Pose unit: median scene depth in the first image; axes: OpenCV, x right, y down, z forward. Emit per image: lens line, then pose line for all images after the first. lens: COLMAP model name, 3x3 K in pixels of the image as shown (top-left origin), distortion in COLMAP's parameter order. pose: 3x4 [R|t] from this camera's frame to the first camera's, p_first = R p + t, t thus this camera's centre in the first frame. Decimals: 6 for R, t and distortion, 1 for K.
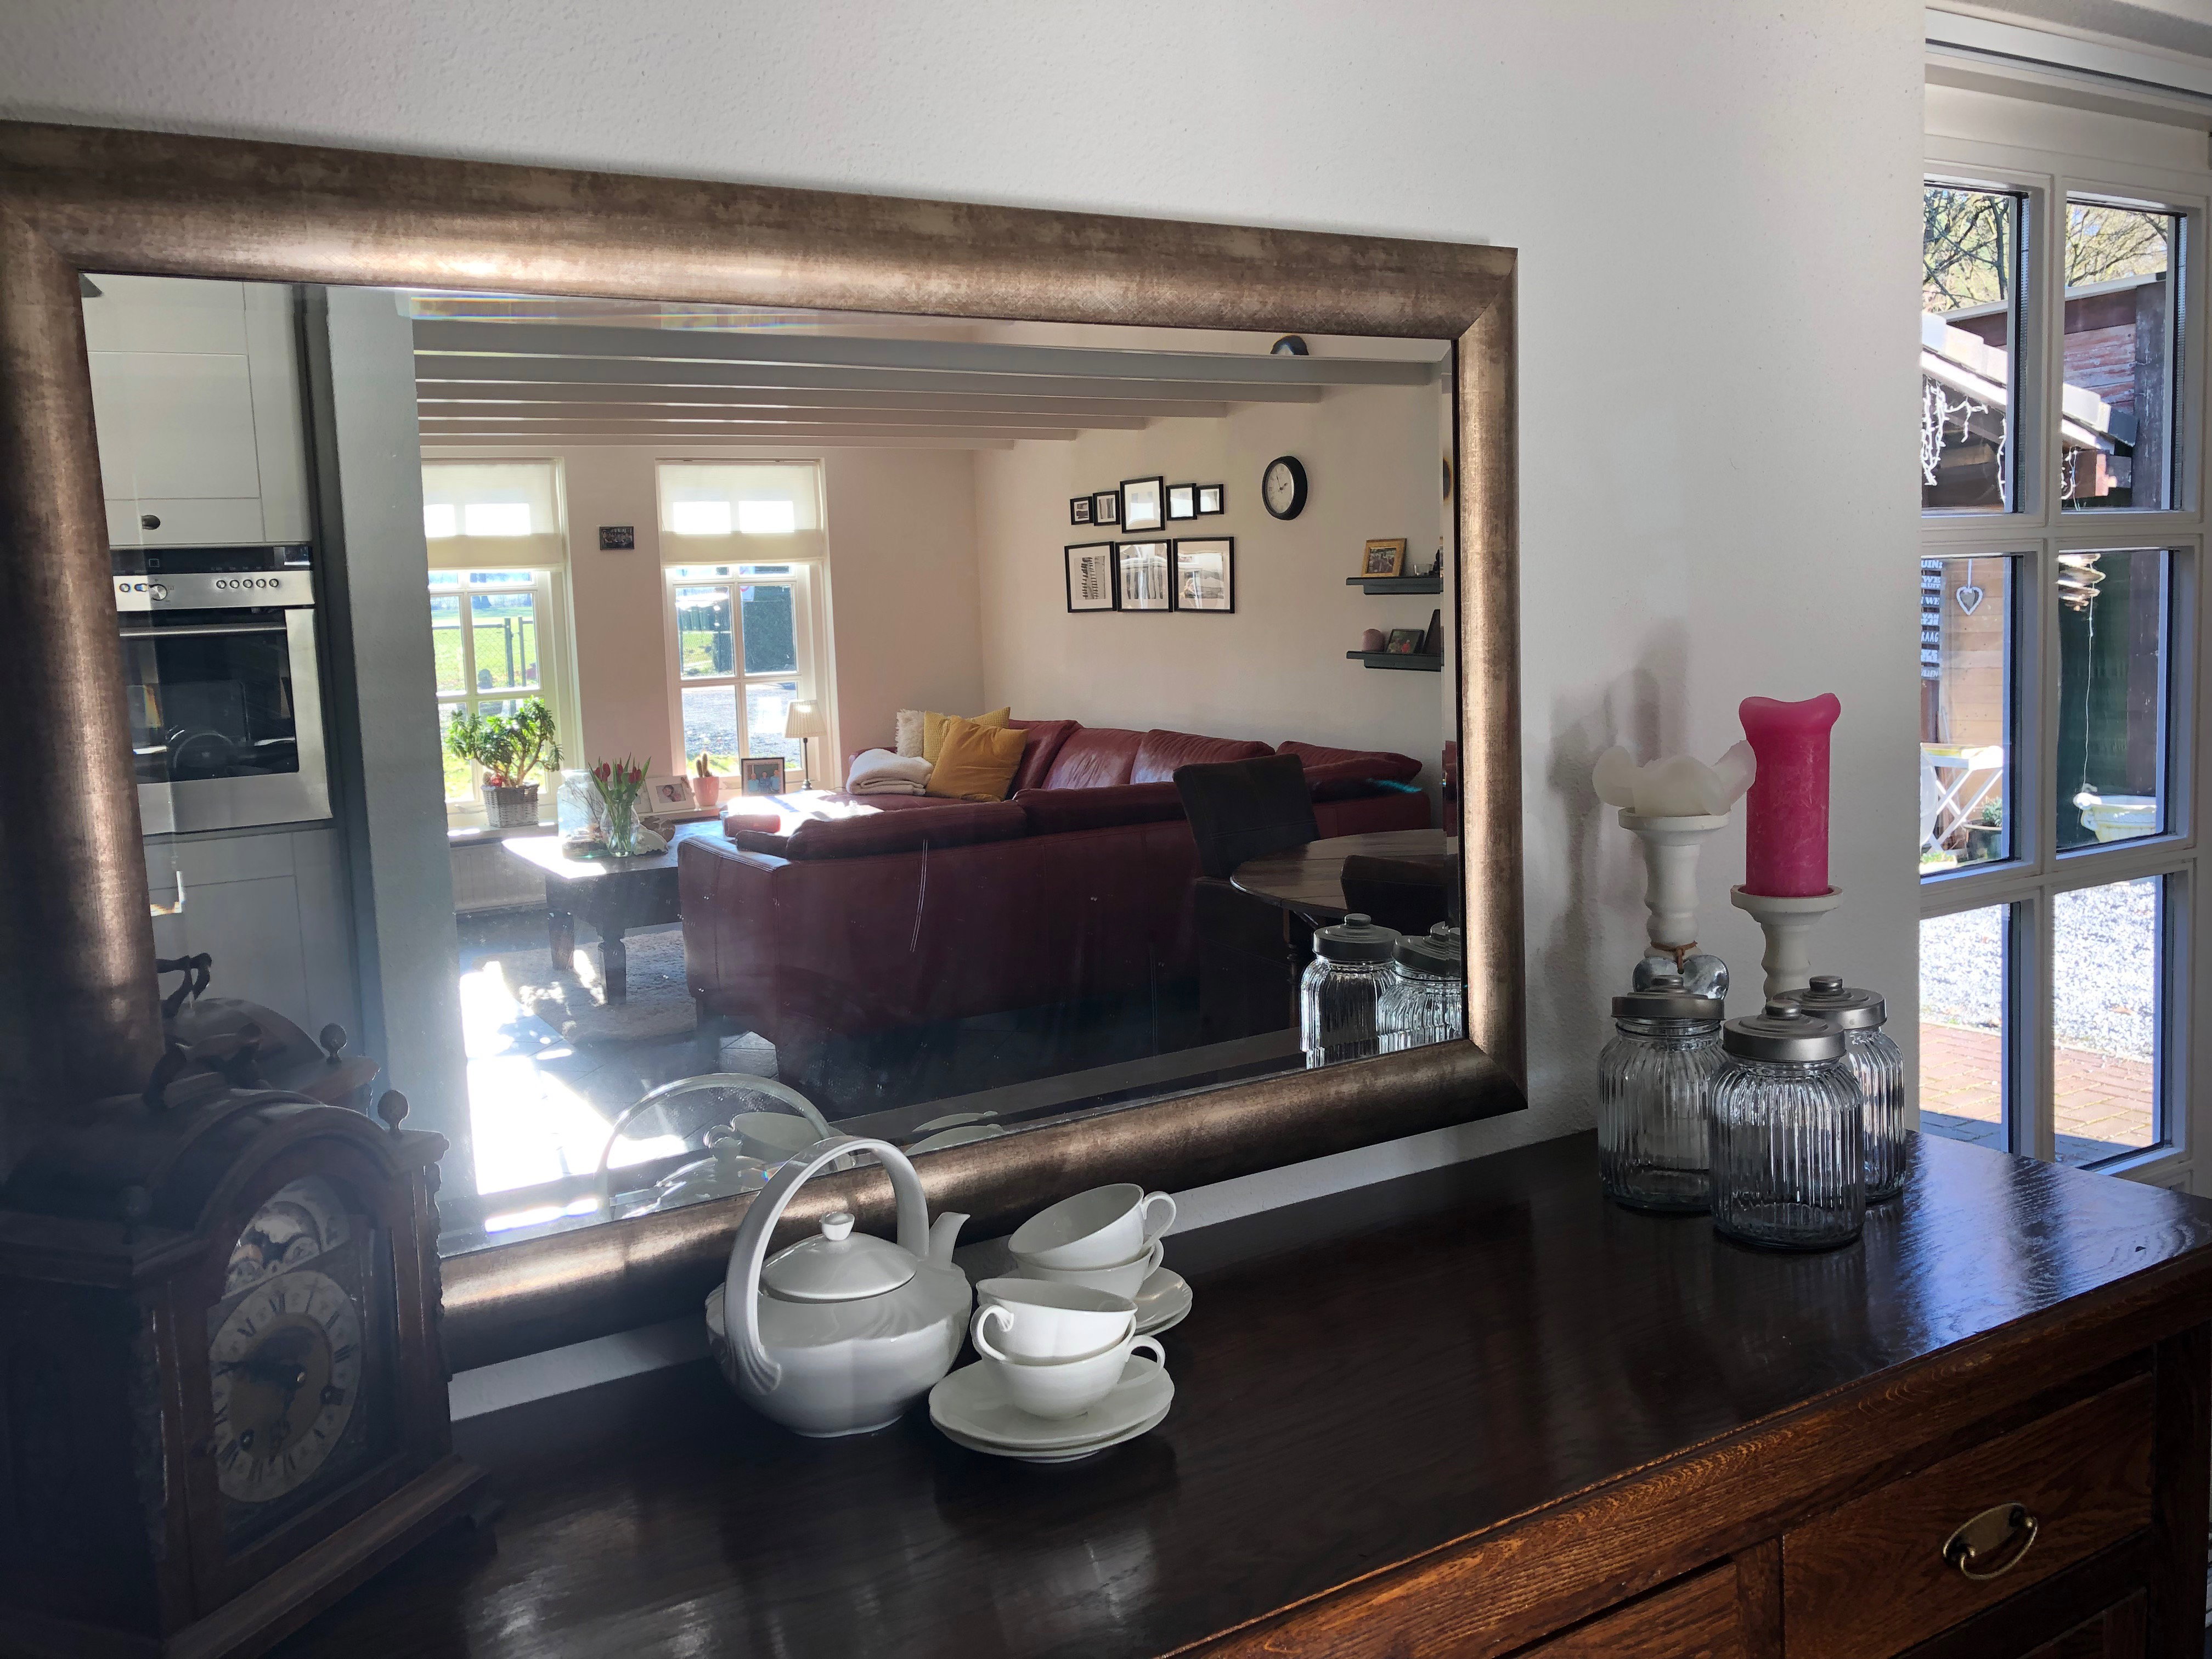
lens RADIAL K [[1807.7, 0, 1103.7], [0, 1807.7, 829.0], [0, 0, 1]] dist [0.009439, 0.035090]
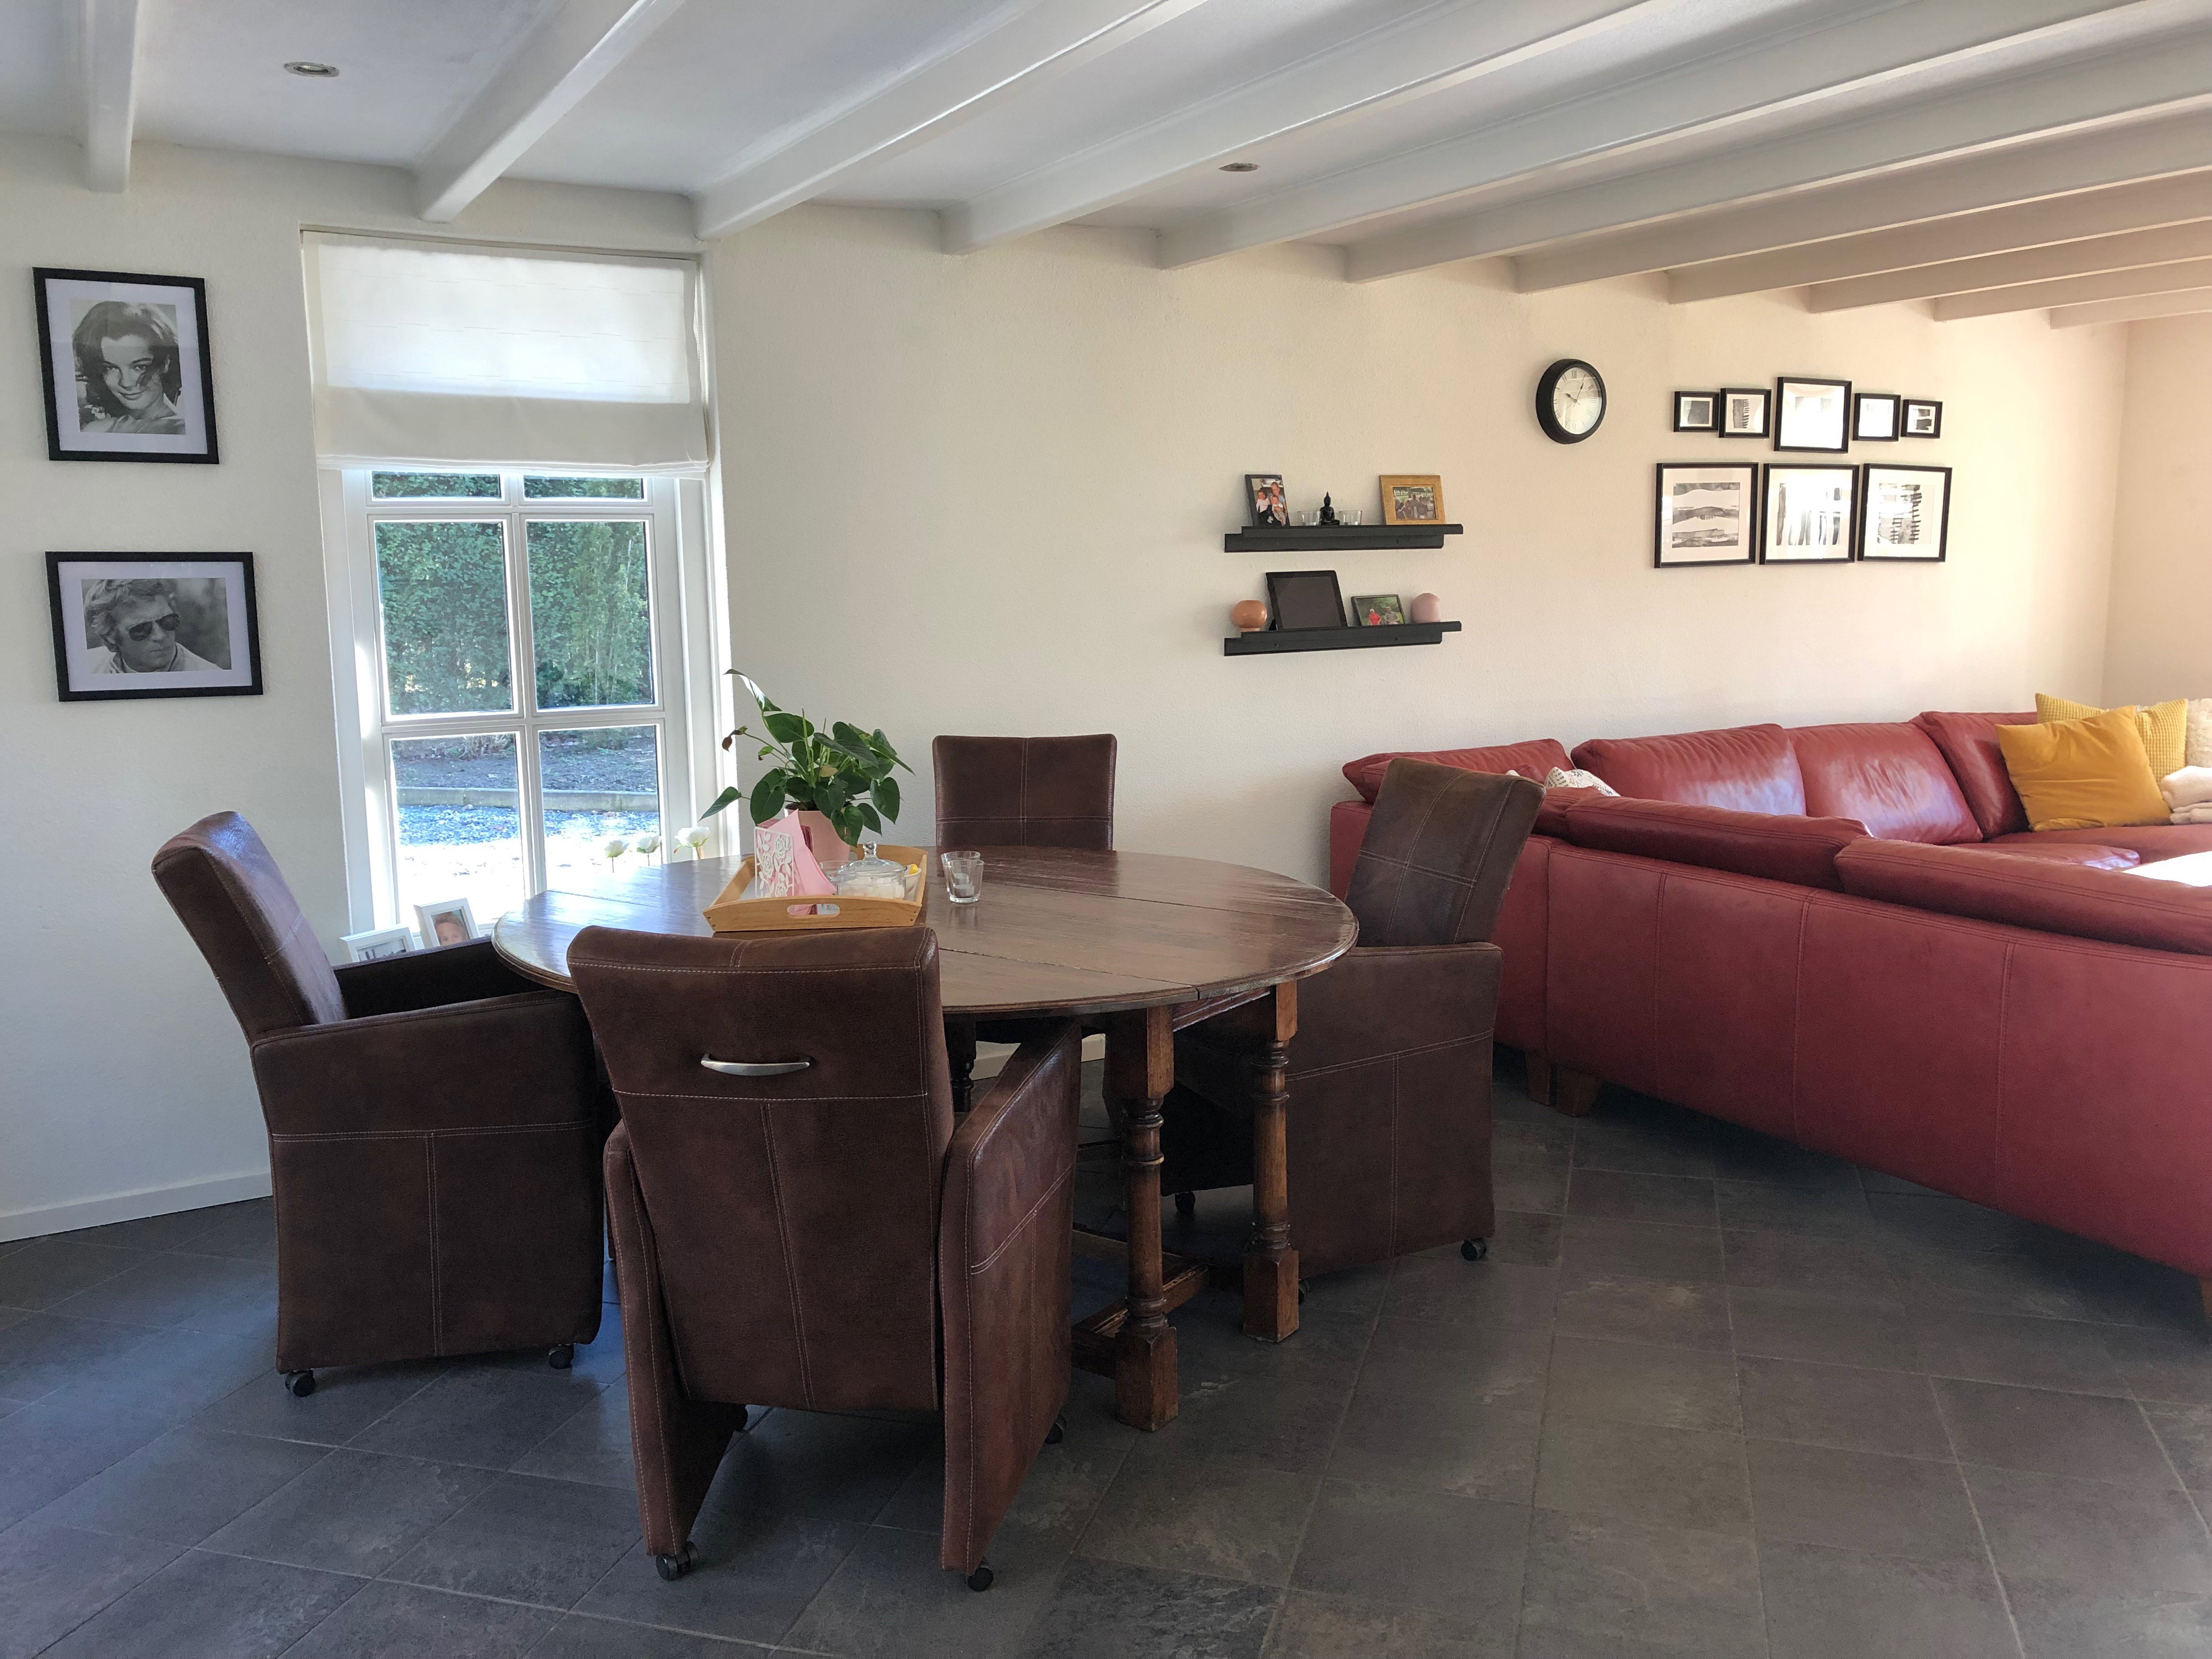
lens RADIAL K [[1807.7, 0, 1099.4], [0, 1807.7, 807.0], [0, 0, 1]] dist [0.009439, 0.035090]
pose [[0.062667, -0.115410, 0.991339, -0.744857], [0.149514, 0.983168, 0.105008, -0.145941], [-0.986772, 0.141638, 0.078868, 1.265091]]
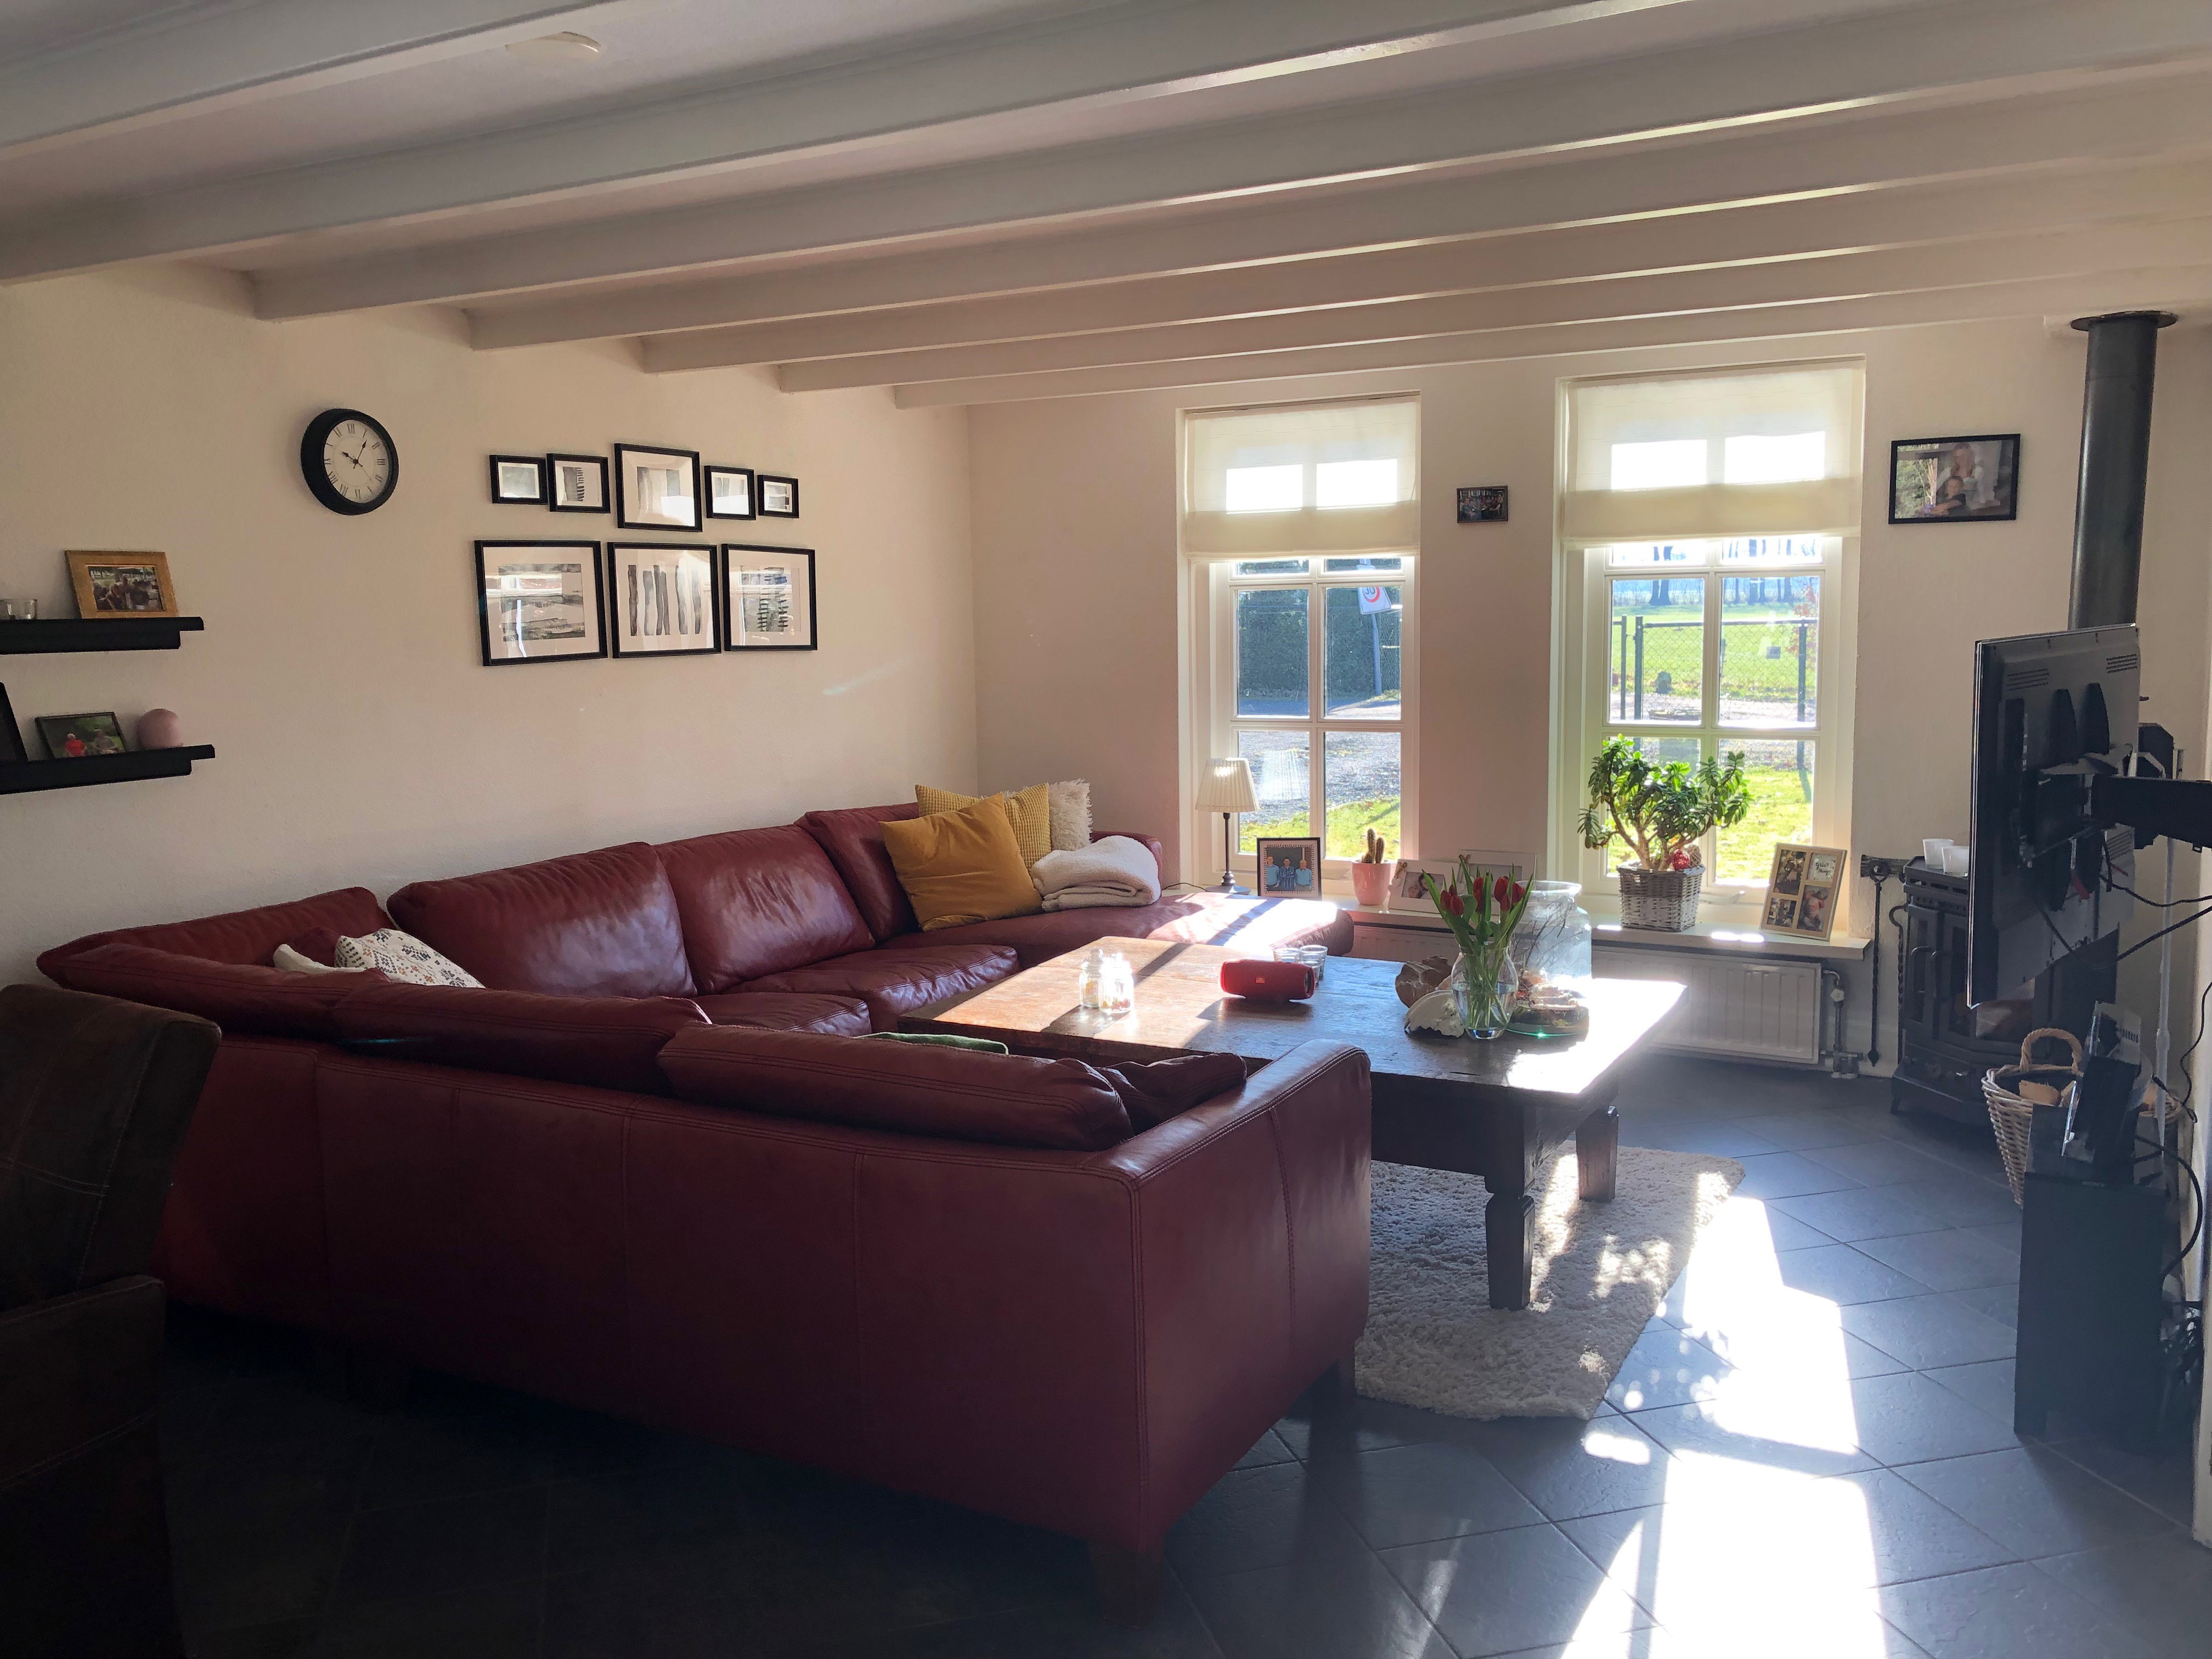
lens RADIAL K [[1807.7, 0, 1105.2], [0, 1807.7, 834.2], [0, 0, 1]] dist [0.009439, 0.035090]
pose [[-0.474341, -0.082360, 0.876480, -0.633709], [0.149992, 0.973496, 0.172651, -0.149131], [-0.867469, 0.213360, -0.449416, 1.194425]]
